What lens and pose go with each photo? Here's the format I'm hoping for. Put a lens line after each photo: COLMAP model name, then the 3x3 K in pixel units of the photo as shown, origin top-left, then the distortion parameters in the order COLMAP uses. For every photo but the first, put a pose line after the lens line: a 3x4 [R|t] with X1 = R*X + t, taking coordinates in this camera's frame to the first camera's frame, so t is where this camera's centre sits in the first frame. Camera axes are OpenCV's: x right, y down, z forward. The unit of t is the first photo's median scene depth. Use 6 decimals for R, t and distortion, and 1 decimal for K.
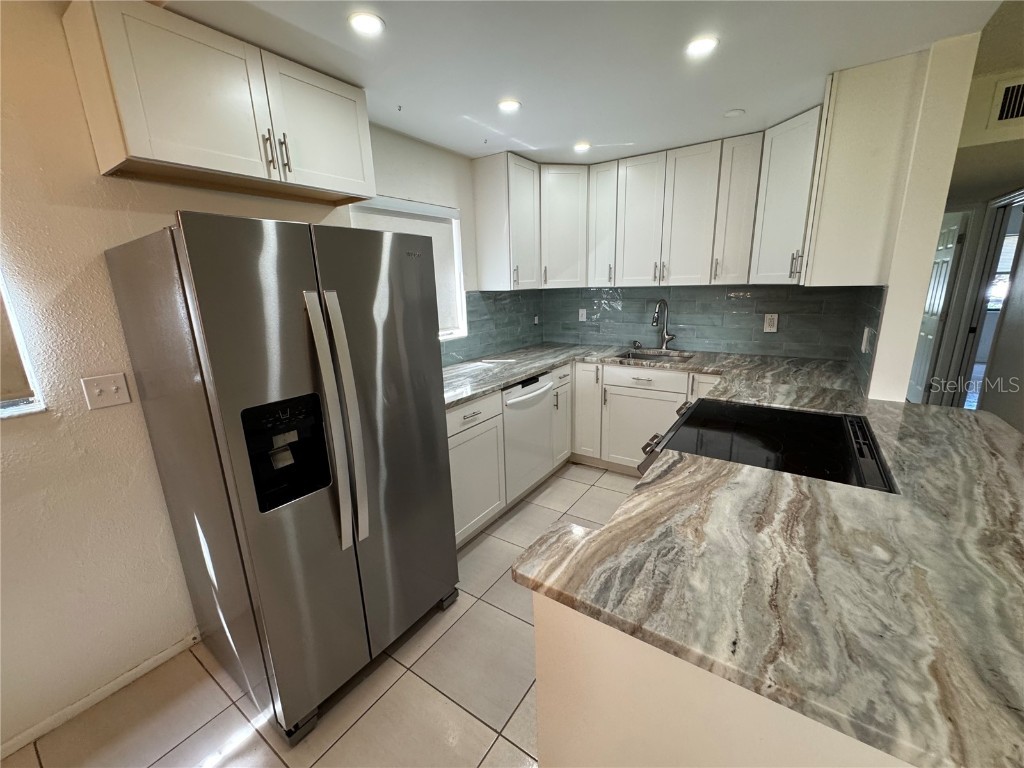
lens RADIAL K [[410.9, 0, 513.2], [0, 410.9, 382.5], [0, 0, 1]] dist [-0.001712, -0.000388]
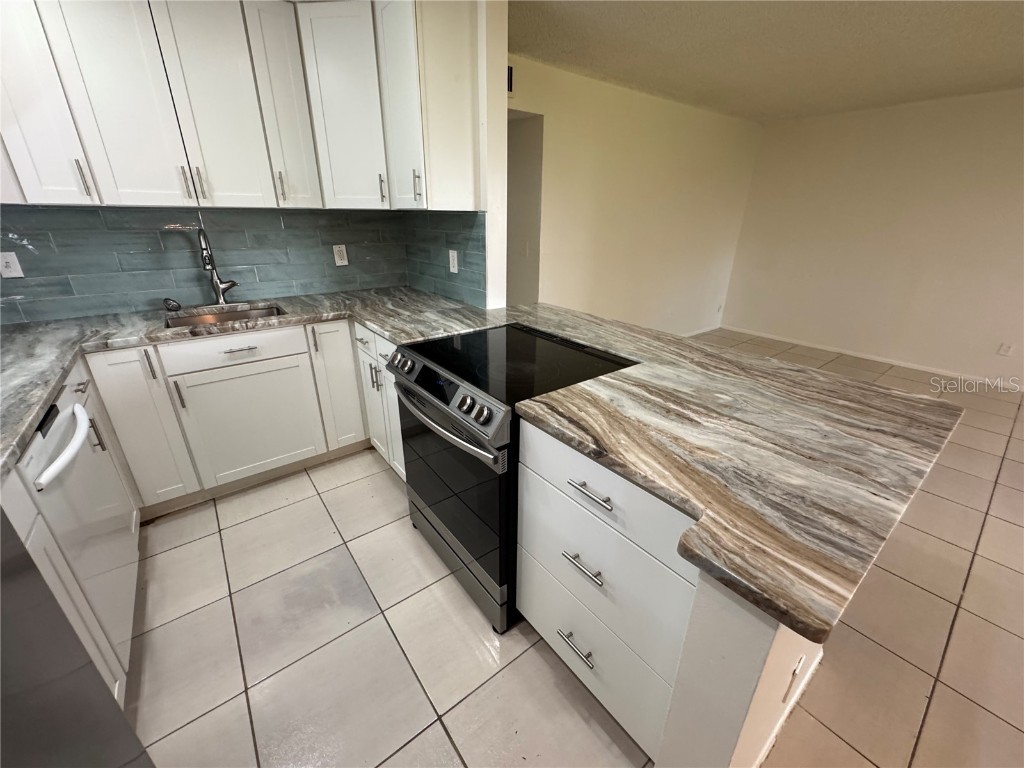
lens RADIAL K [[410.9, 0, 511.8], [0, 410.9, 382.3], [0, 0, 1]] dist [-0.001712, -0.000388]
pose [[0.306694, -0.328830, 0.893202, -0.346364], [0.206929, 0.939016, 0.274644, -0.102706], [-0.929042, 0.100598, 0.356035, 0.701395]]
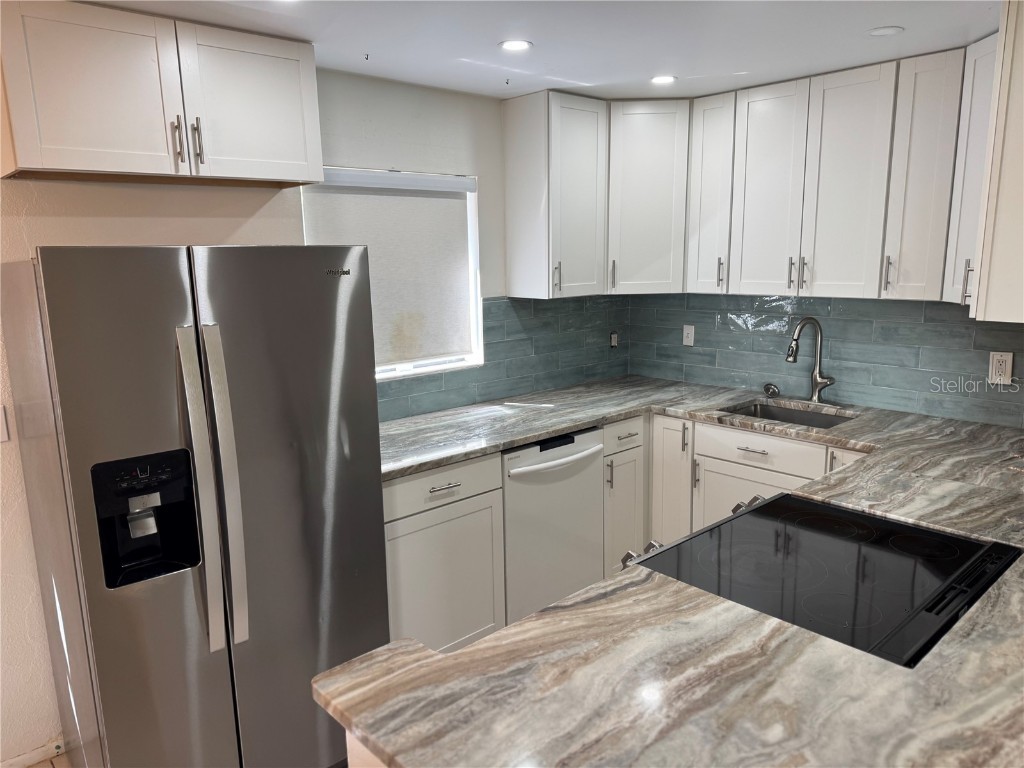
lens RADIAL K [[725.8, 0, 518.5], [0, 725.8, 386.8], [0, 0, 1]] dist [0.068178, -0.089169]
pose [[0.974002, 0.054042, -0.219998, 0.423228], [-0.064593, 0.997067, -0.041046, -0.070851], [0.217134, 0.054189, 0.974636, -0.247261]]
